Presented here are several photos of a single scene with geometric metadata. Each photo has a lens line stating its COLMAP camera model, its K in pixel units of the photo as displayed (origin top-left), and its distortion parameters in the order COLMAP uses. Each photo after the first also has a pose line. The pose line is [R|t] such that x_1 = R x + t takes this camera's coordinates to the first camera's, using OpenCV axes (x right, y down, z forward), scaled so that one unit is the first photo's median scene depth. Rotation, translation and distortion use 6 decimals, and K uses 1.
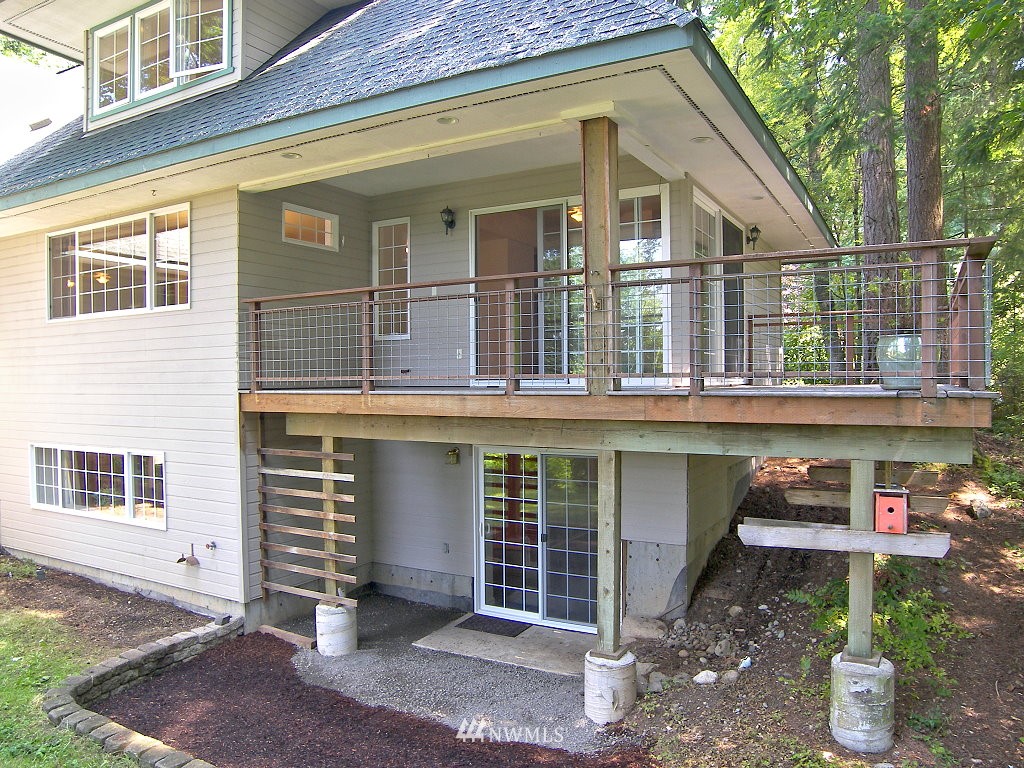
lens RADIAL K [[718.2, 0, 512.0], [0, 718.2, 384.0], [0, 0, 1]] dist [-0.039349, 0.000882]
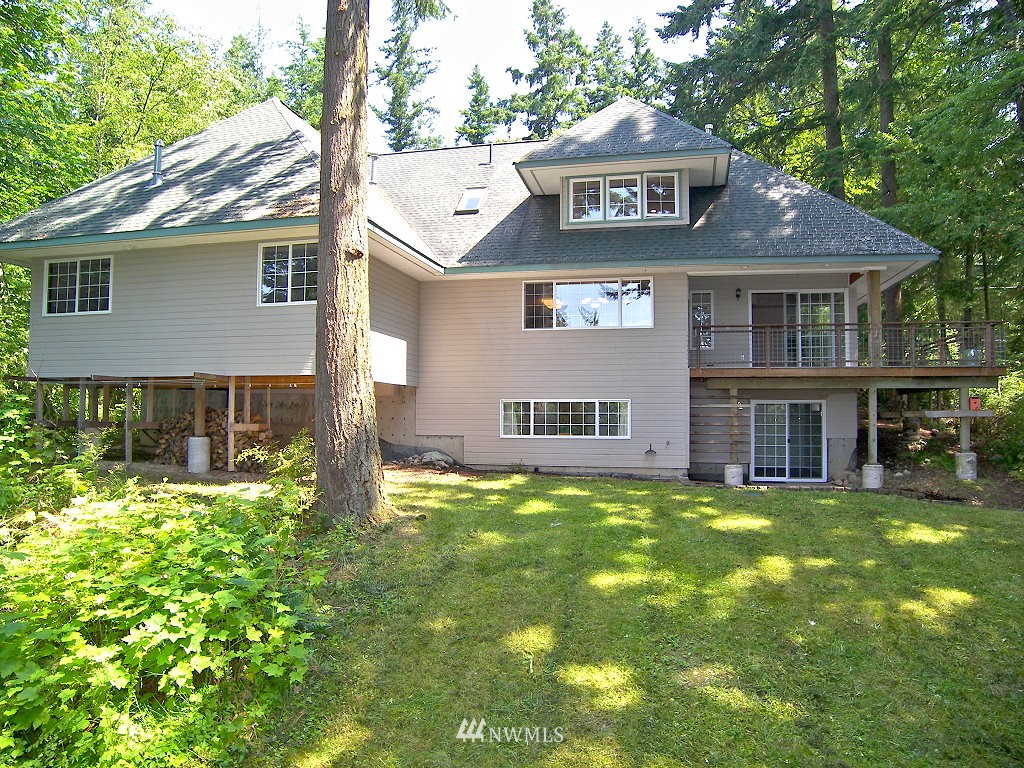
lens RADIAL K [[722.2, 0, 512.0], [0, 722.2, 384.0], [0, 0, 1]] dist [-0.151039, 0.104330]
pose [[0.955710, 0.036496, 0.292040, -1.303154], [-0.012667, 0.996463, -0.083074, 0.207264], [-0.294039, 0.075695, 0.952791, -0.739185]]
